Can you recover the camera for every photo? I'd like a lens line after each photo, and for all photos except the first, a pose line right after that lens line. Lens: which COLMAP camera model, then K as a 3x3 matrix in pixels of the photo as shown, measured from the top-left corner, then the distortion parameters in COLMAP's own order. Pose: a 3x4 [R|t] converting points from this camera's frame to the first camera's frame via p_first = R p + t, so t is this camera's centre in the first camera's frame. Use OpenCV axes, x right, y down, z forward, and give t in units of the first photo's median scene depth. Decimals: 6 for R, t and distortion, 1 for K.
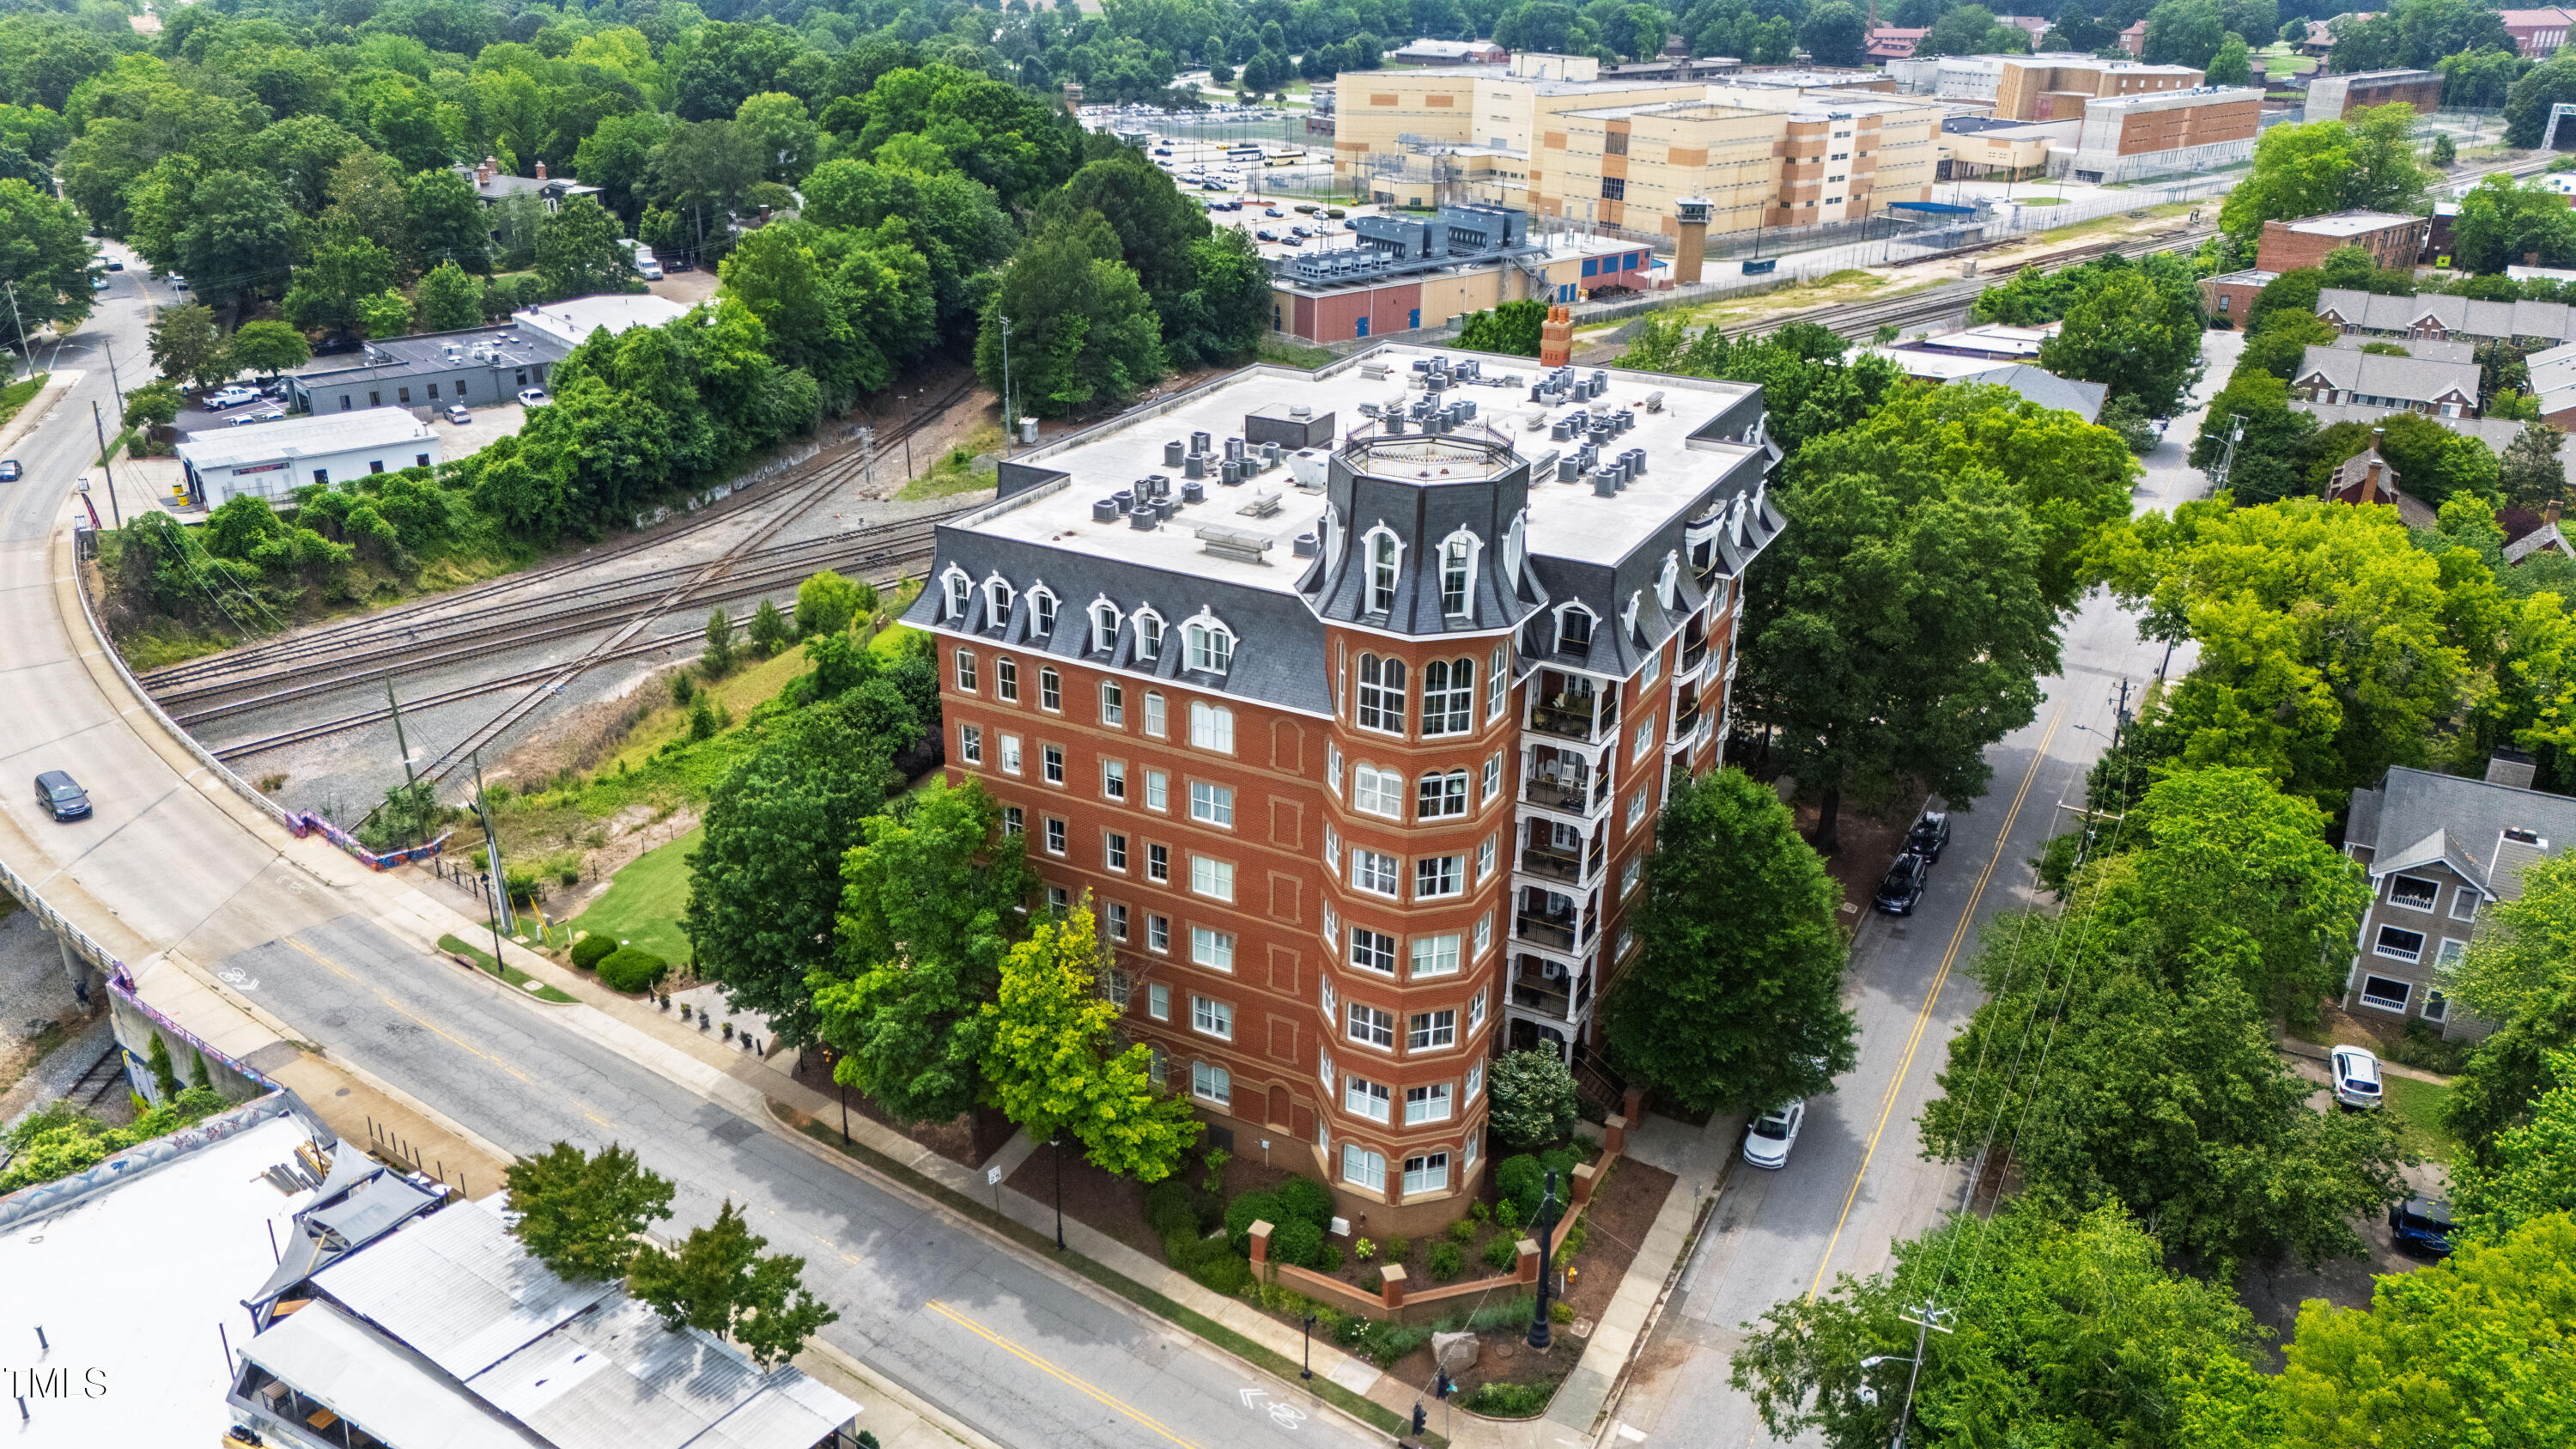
lens RADIAL K [[1882.6, 0, 1325.8], [0, 1882.6, 726.0], [0, 0, 1]] dist [0.046068, -0.038118]
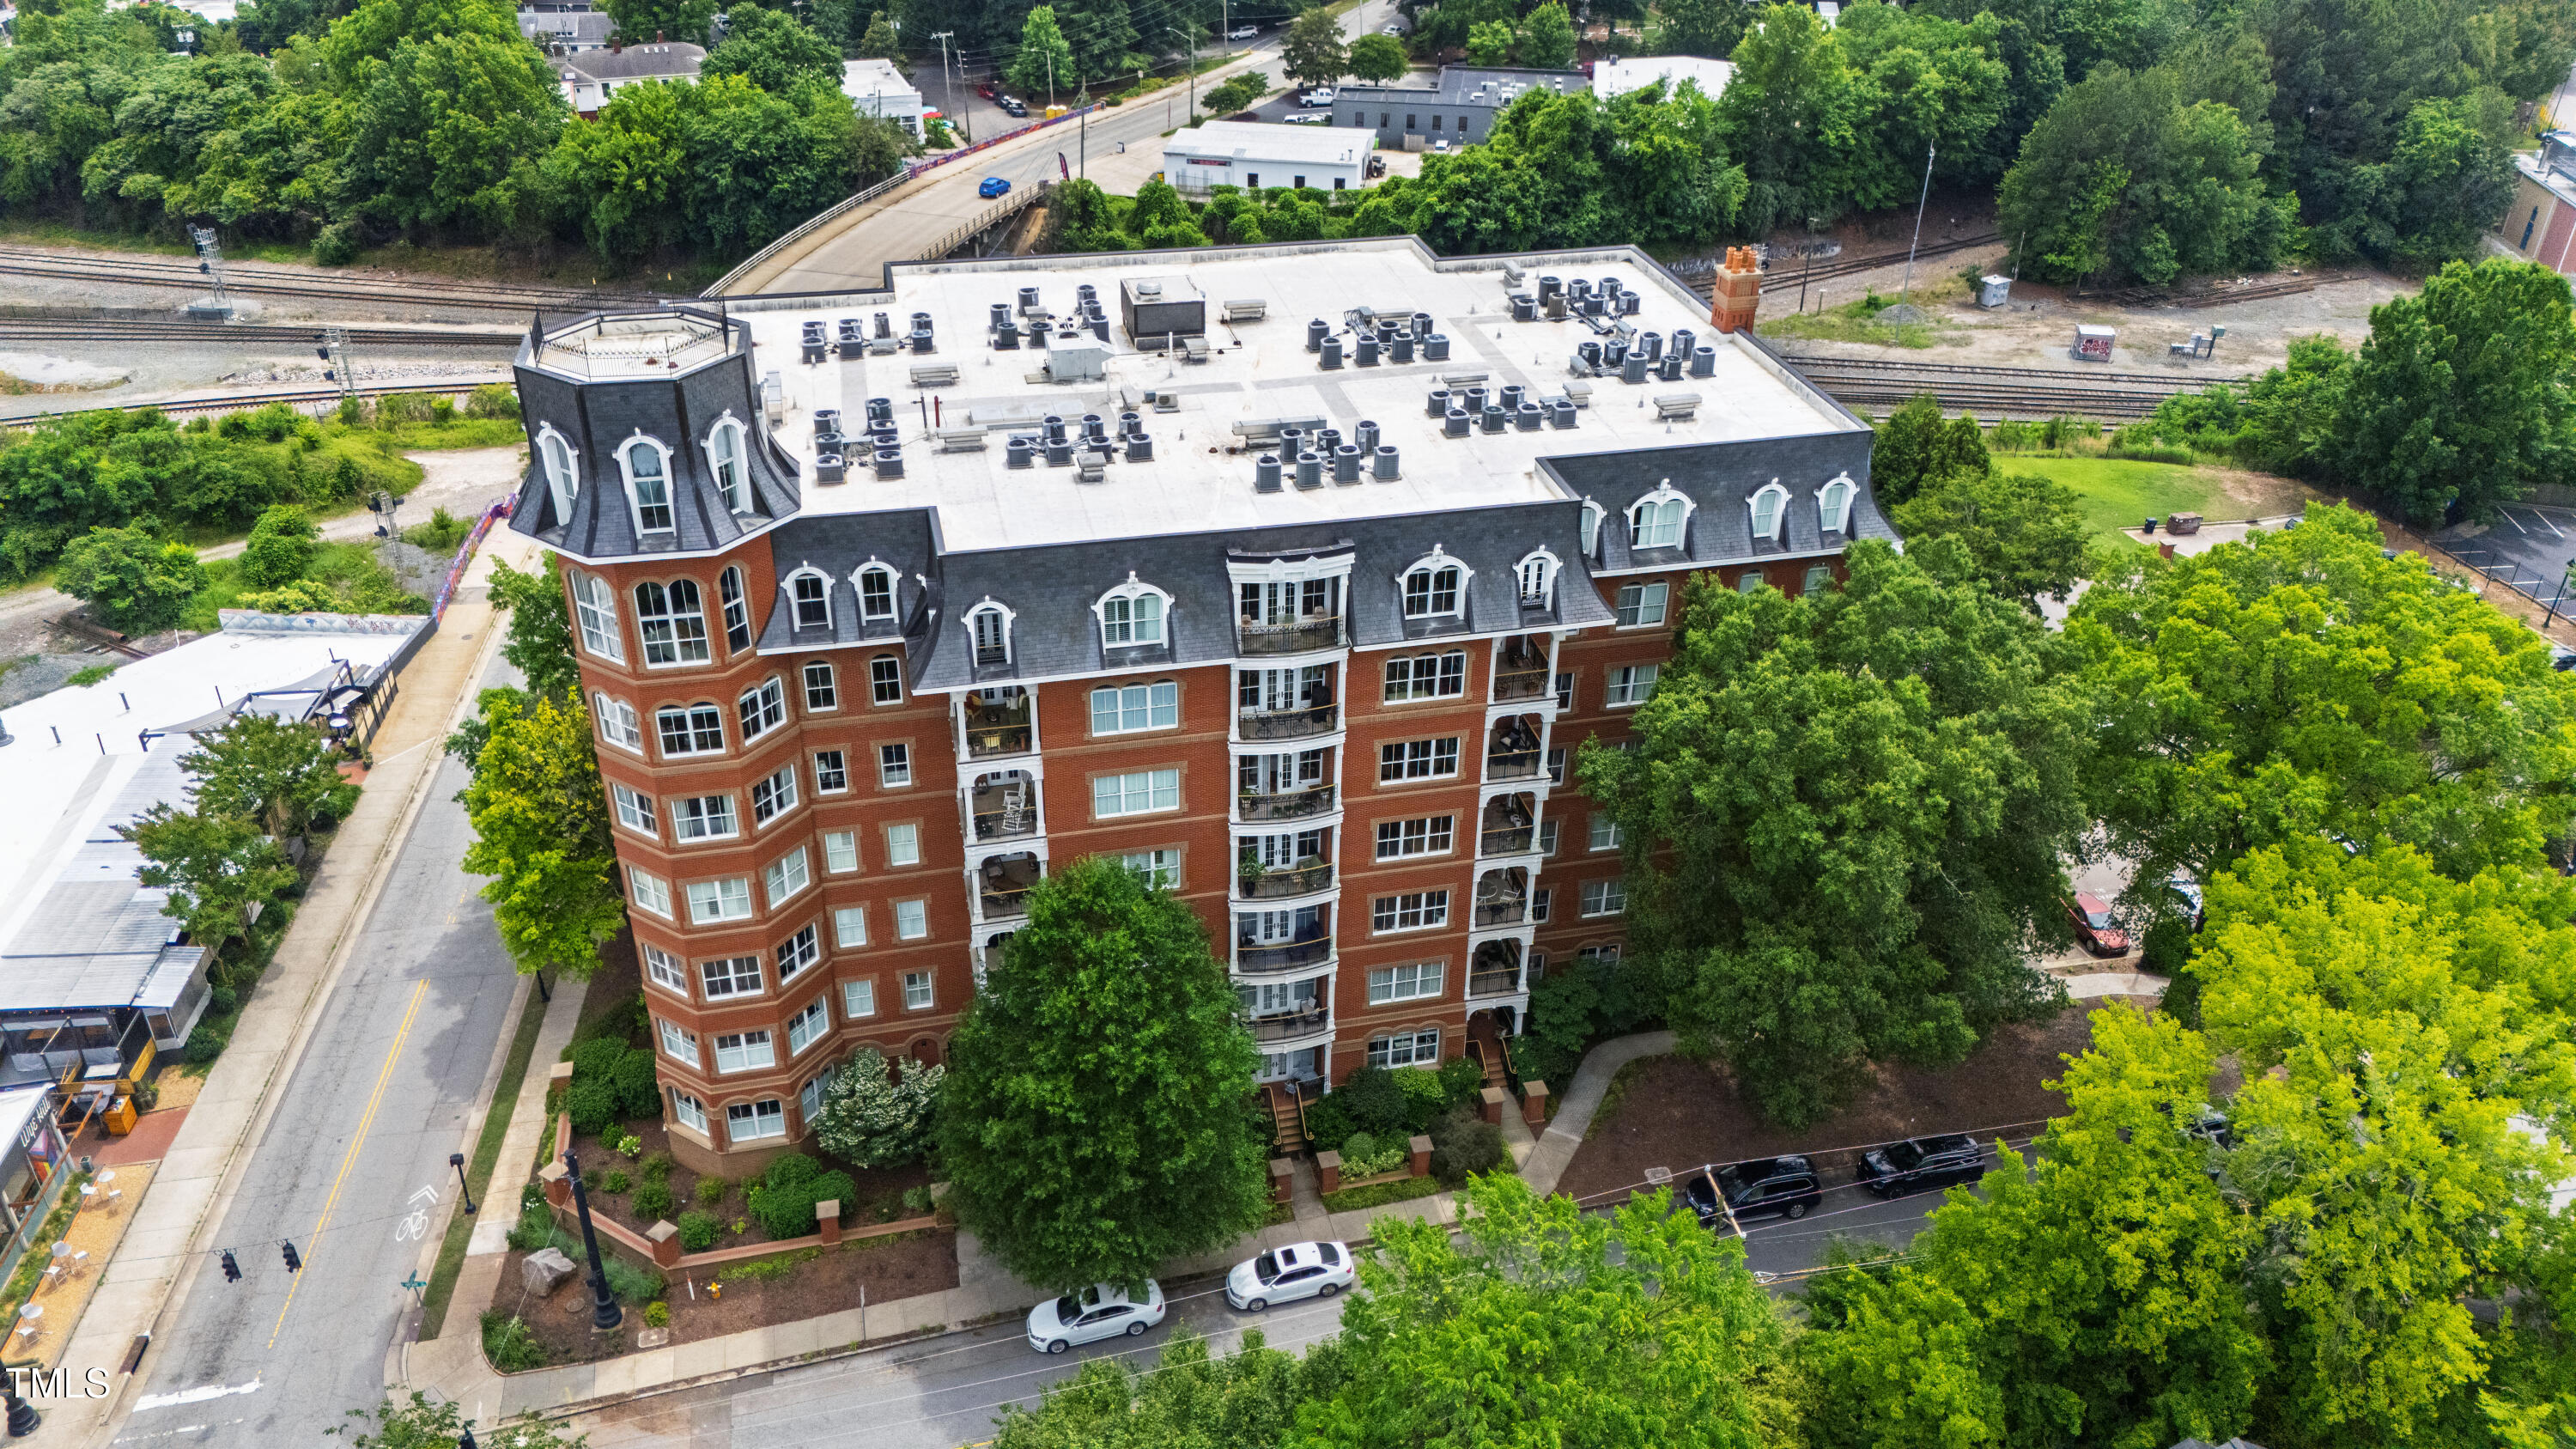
lens RADIAL K [[1882.6, 0, 1325.8], [0, 1882.6, 726.0], [0, 0, 1]] dist [0.046068, -0.038118]
pose [[0.666447, 0.382123, -0.640180, 0.756889], [-0.301572, 0.923451, 0.237262, -0.247526], [0.681838, 0.034938, 0.730669, 0.496932]]
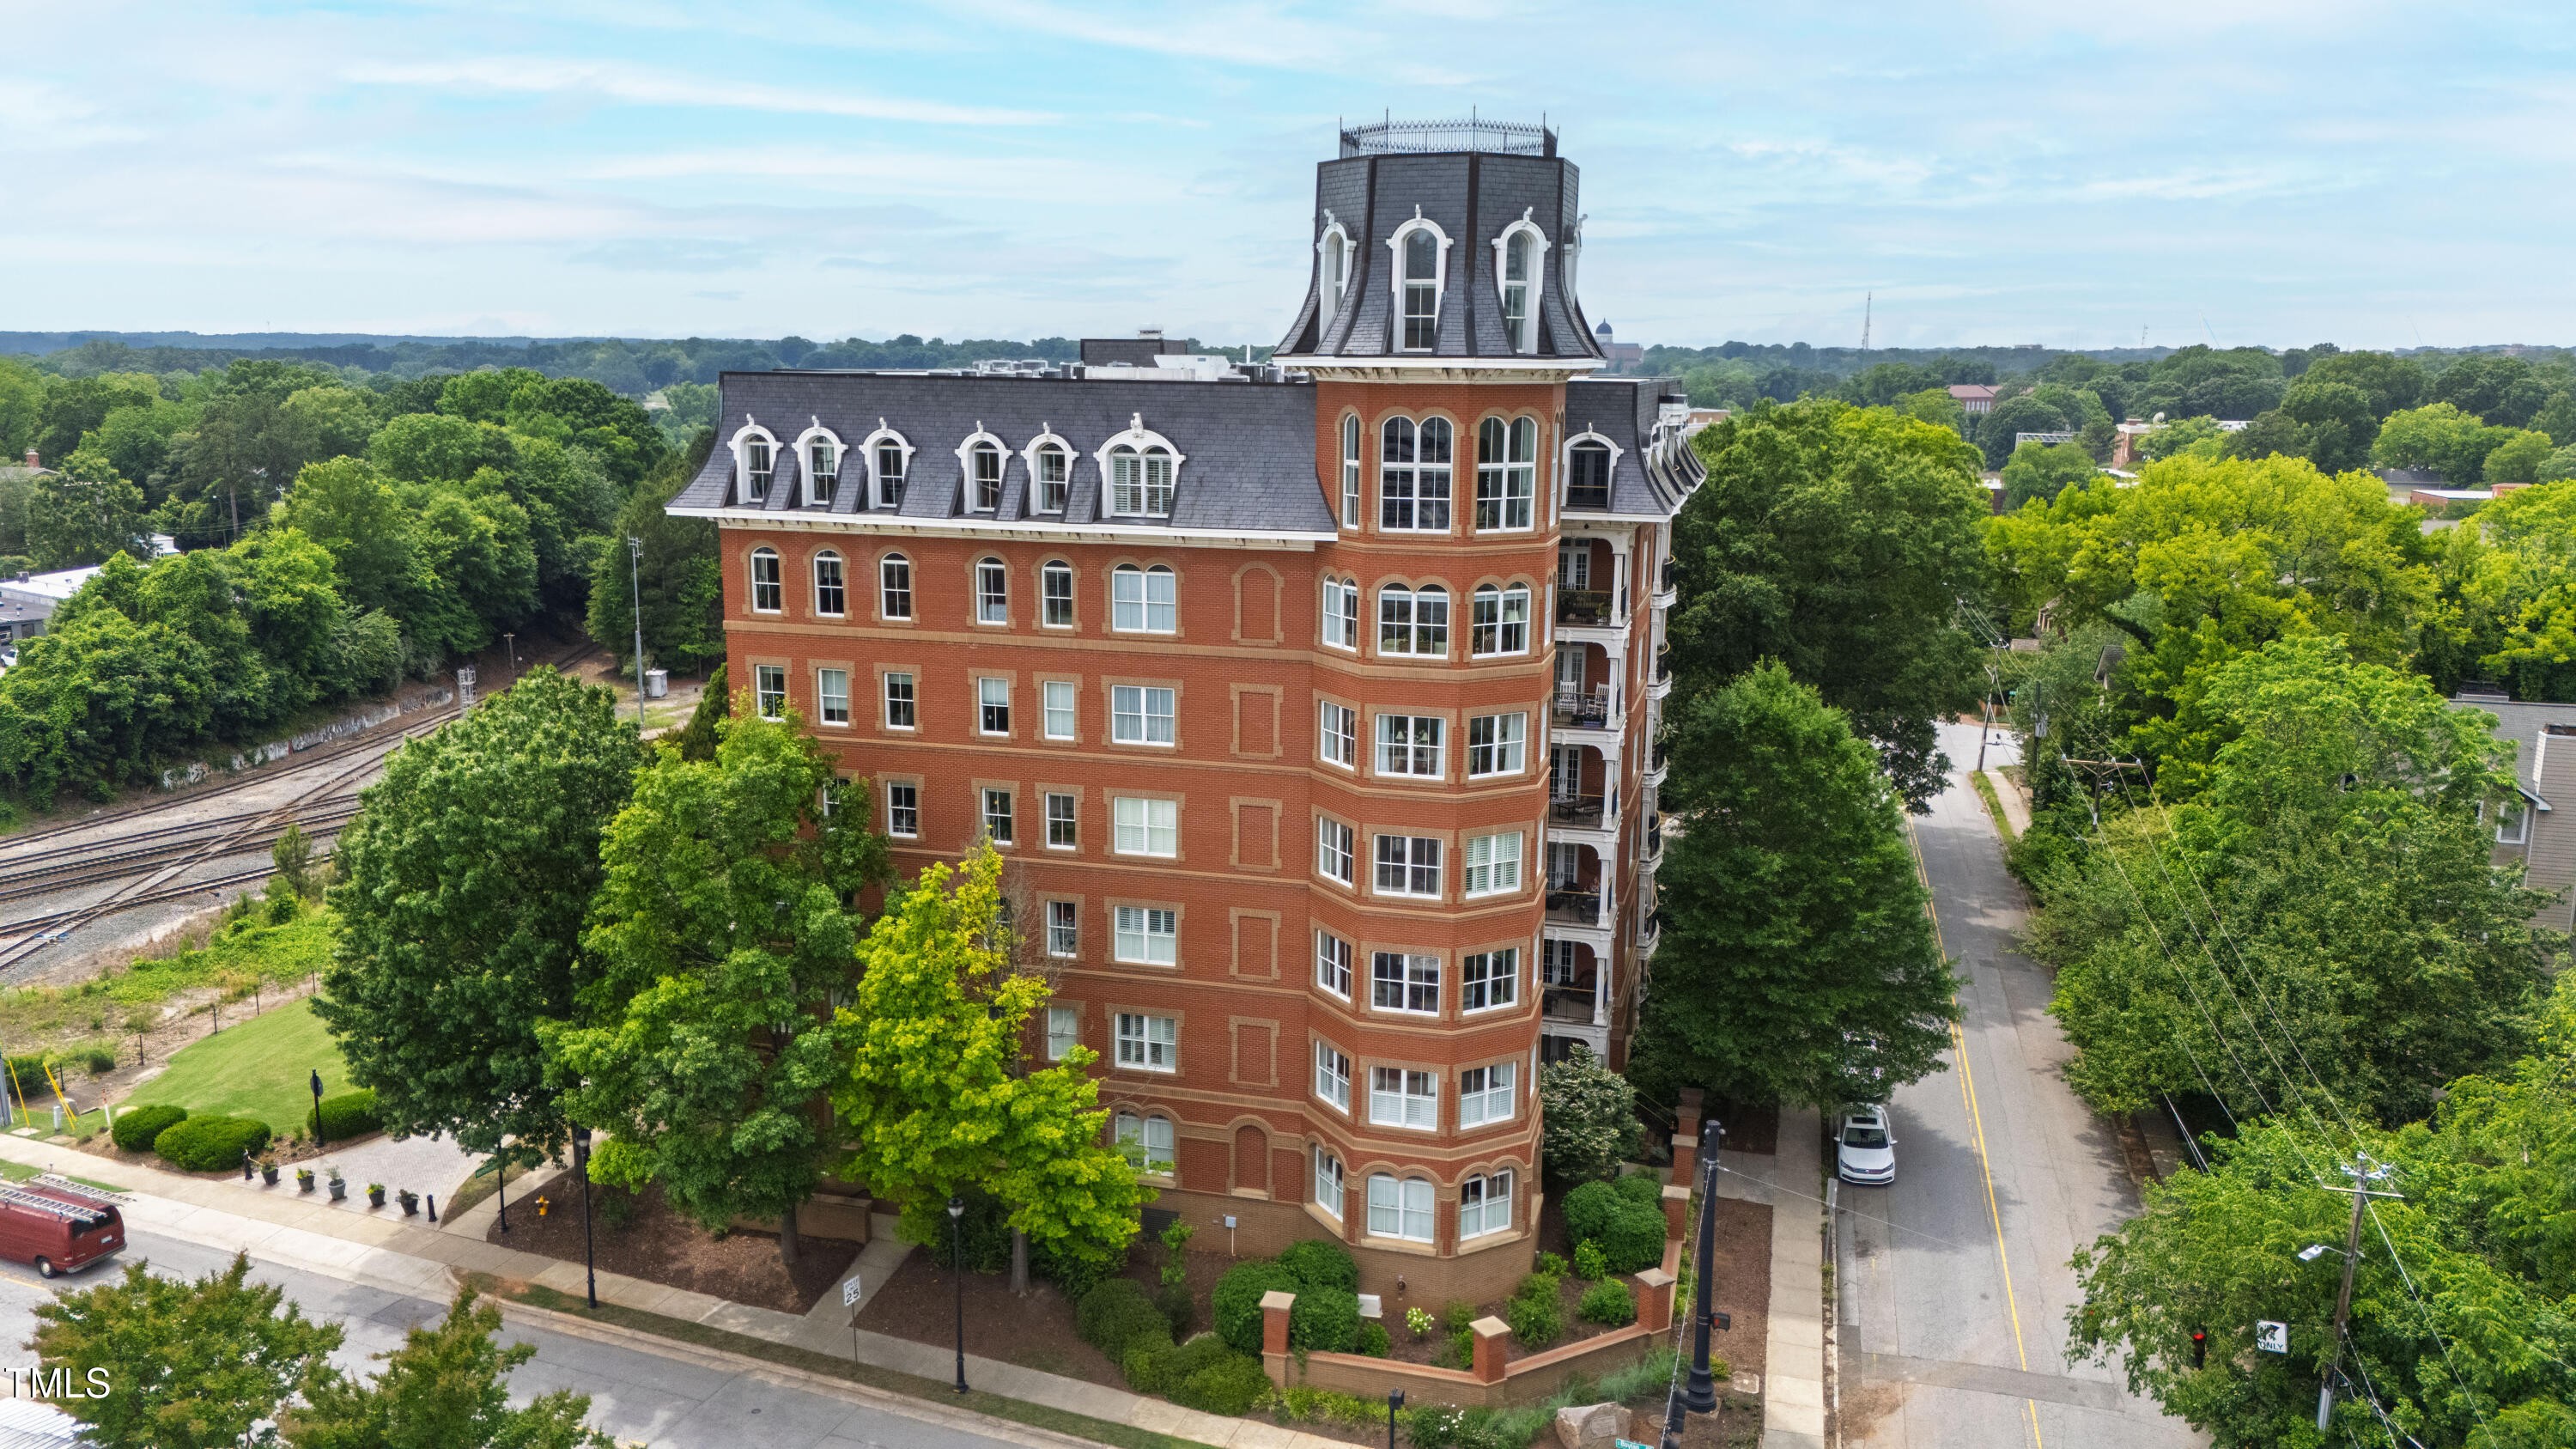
lens RADIAL K [[1882.6, 0, 1325.8], [0, 1882.6, 726.0], [0, 0, 1]] dist [0.046068, -0.038118]
pose [[0.973562, -0.054021, 0.221943, -0.146346], [0.098691, 0.975742, -0.195414, 0.185485], [-0.206003, 0.212152, 0.955277, 0.283236]]
